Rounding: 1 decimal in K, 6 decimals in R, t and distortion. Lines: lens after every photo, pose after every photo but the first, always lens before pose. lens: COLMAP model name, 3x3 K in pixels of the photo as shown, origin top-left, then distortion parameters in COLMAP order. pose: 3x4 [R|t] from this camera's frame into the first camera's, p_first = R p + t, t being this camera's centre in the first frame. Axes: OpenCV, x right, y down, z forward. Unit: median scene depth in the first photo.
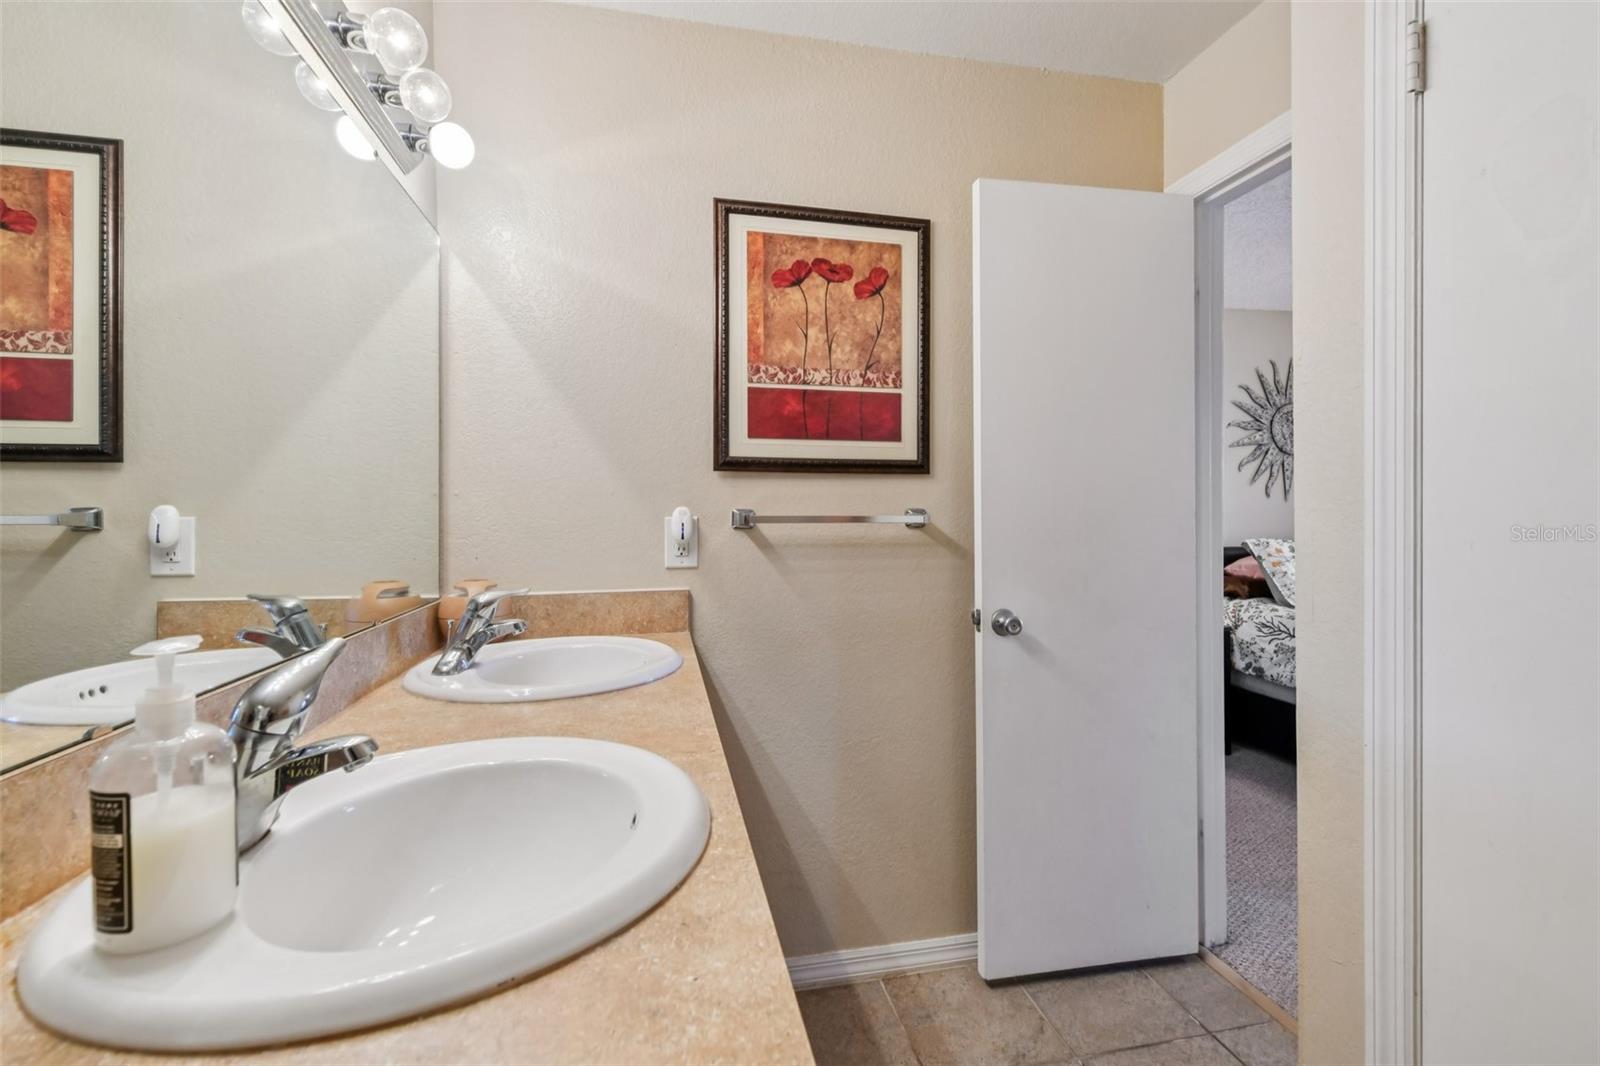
lens RADIAL K [[706.5, 0, 798.6], [0, 706.5, 521.4], [0, 0, 1]] dist [0.025851, -0.007312]
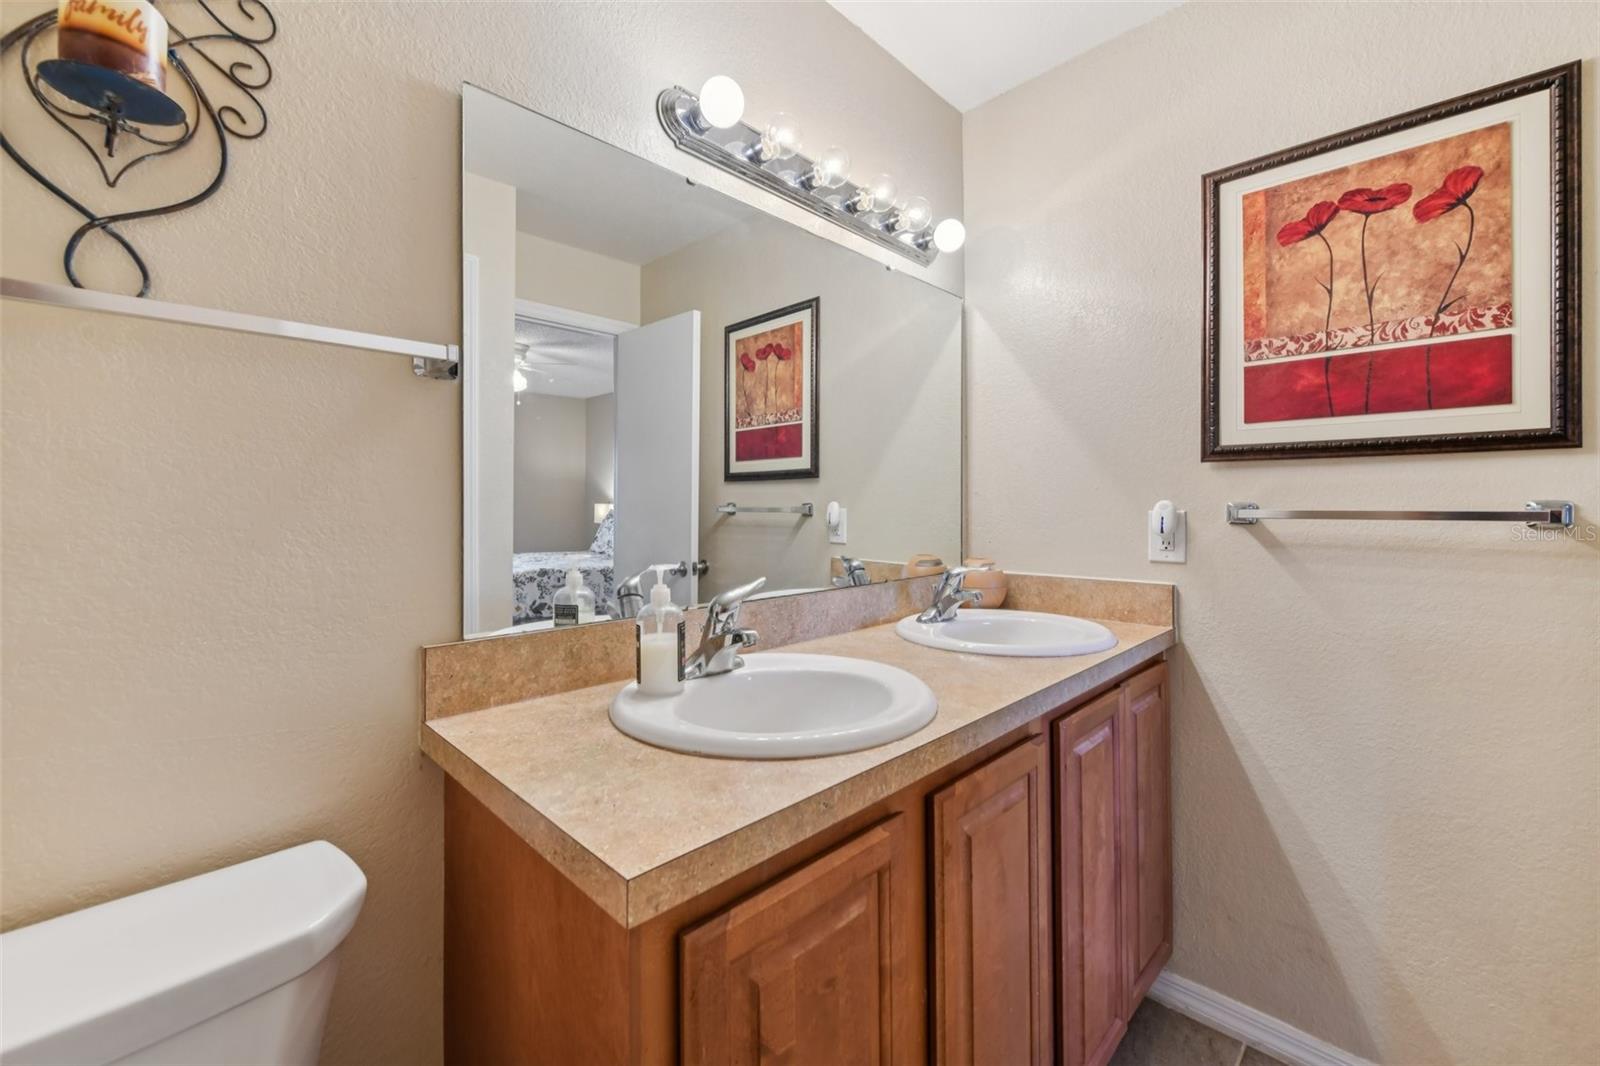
lens RADIAL K [[643.3, 0, 789.3], [0, 643.3, 512.7], [0, 0, 1]] dist [0.004021, -0.002142]
pose [[0.542449, 0.009464, -0.840036, 0.304006], [-0.010003, 0.999938, 0.004806, -0.002508], [0.840029, 0.005796, 0.542510, 0.069095]]
